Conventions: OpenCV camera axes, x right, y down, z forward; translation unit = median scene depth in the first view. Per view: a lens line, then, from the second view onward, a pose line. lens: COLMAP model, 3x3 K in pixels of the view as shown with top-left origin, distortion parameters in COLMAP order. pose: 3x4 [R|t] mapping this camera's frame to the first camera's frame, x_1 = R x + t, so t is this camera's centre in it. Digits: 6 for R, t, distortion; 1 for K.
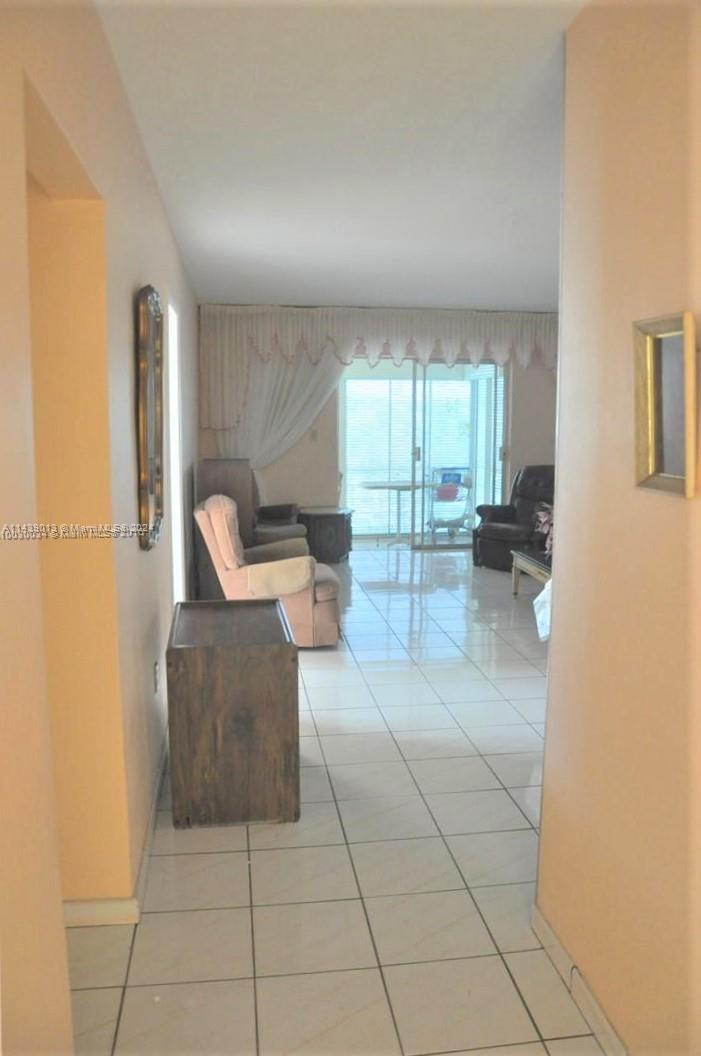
lens RADIAL K [[821.7, 0, 350.5], [0, 821.7, 528.0], [0, 0, 1]] dist [-0.158582, 0.125785]
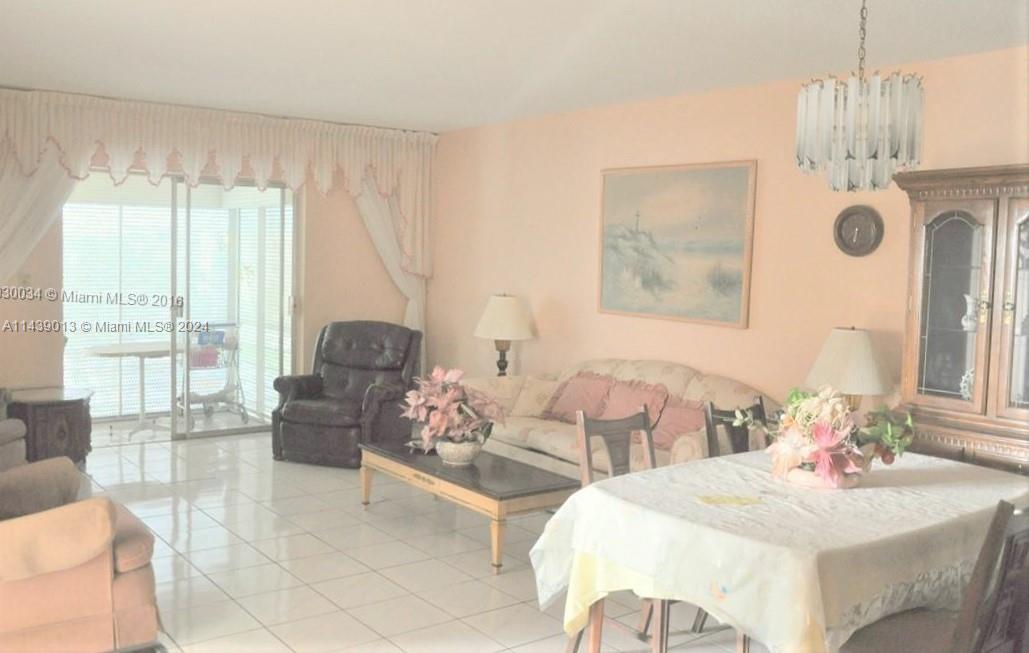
lens RADIAL K [[926.0, 0, 514.5], [0, 926.0, 326.5], [0, 0, 1]] dist [-0.082569, 0.016346]
pose [[0.870613, -0.019928, 0.491564, -0.061722], [0.048988, 0.997725, -0.046314, -0.023579], [-0.489523, 0.064402, 0.869609, 0.163434]]
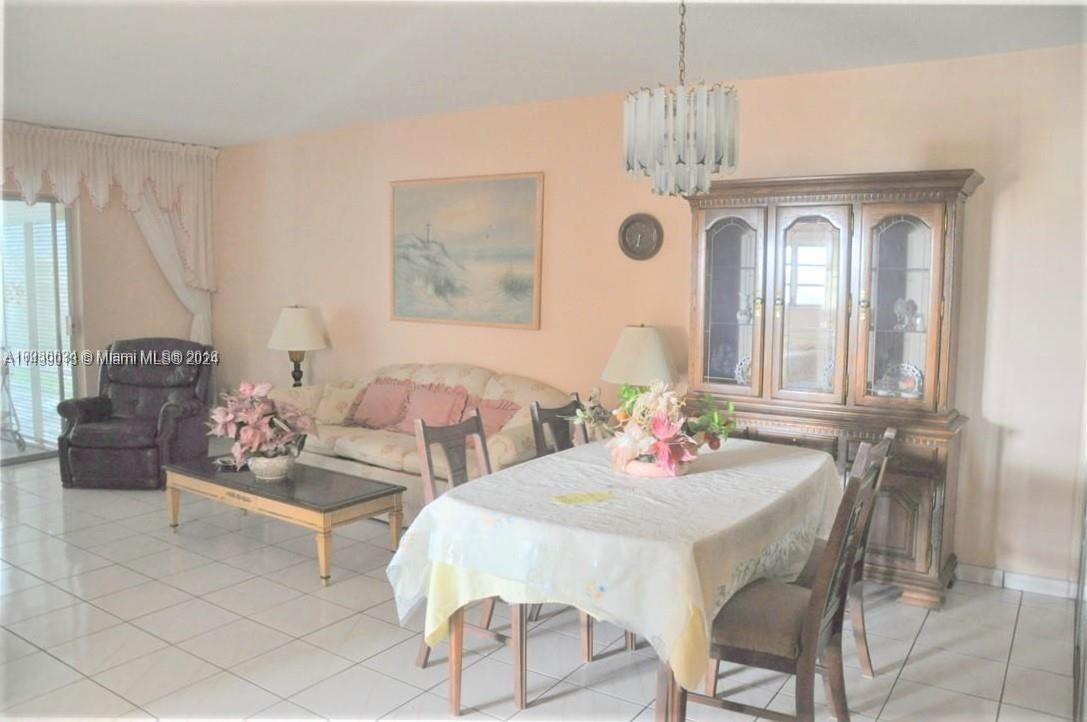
lens RADIAL K [[845.8, 0, 543.5], [0, 845.8, 361.0], [0, 0, 1]] dist [-0.158582, 0.125785]
pose [[0.679895, -0.077070, 0.729249, -0.064798], [0.100243, 0.994894, 0.011686, -0.027668], [-0.726426, 0.065157, 0.684149, 0.209853]]
